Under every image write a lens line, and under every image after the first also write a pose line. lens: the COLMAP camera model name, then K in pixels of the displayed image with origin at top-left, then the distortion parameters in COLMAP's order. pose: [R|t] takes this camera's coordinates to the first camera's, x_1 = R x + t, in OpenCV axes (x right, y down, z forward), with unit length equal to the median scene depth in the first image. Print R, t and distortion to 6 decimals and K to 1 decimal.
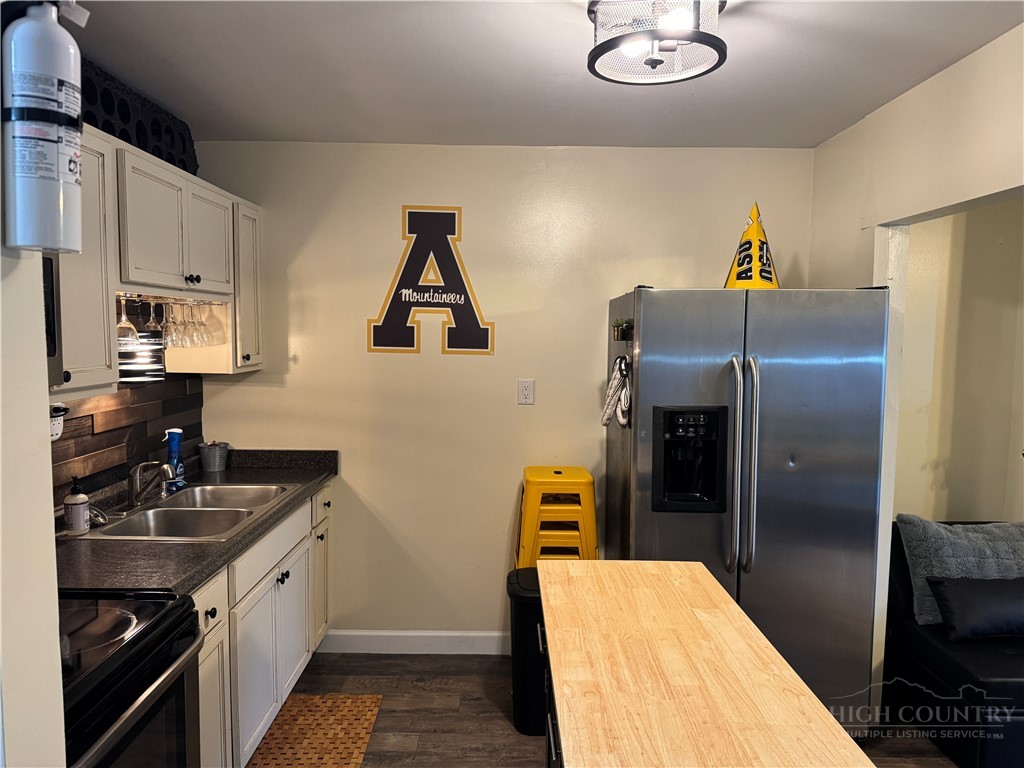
lens RADIAL K [[712.4, 0, 512.9], [0, 712.4, 393.9], [0, 0, 1]] dist [0.075967, -0.085003]
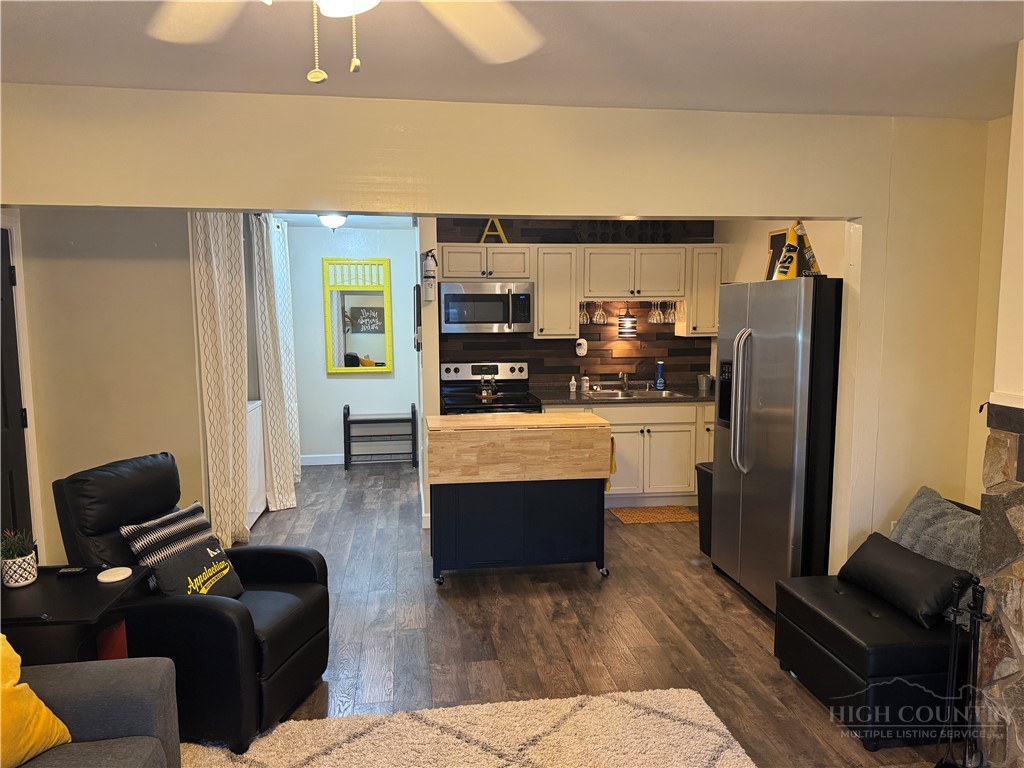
lens RADIAL K [[712.4, 0, 512.6], [0, 712.4, 386.2], [0, 0, 1]] dist [0.075967, -0.085003]
pose [[0.138510, 0.089031, -0.986351, 1.670472], [-0.082772, 0.993507, 0.078053, -0.007720], [0.986896, 0.070831, 0.144980, 0.303091]]
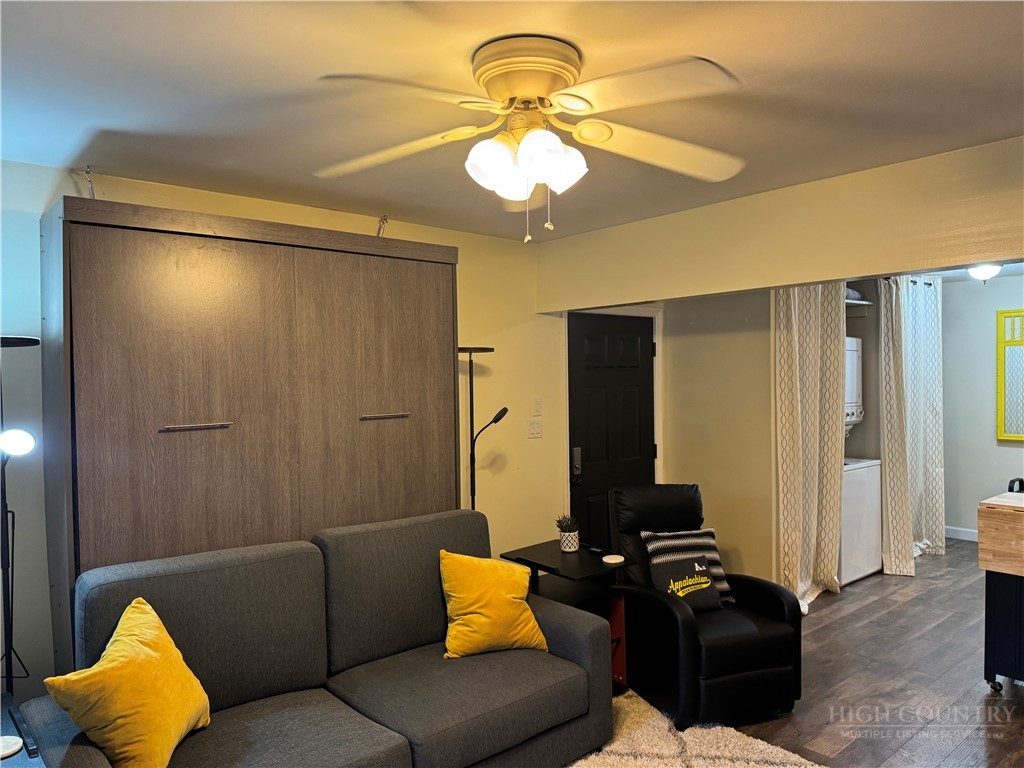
lens RADIAL K [[712.4, 0, 518.4], [0, 712.4, 389.1], [0, 0, 1]] dist [0.075967, -0.085003]
pose [[-0.761616, 0.006214, -0.647999, 1.685055], [-0.057927, 0.995298, 0.077628, -0.052712], [0.645434, 0.096659, -0.757675, 0.785306]]
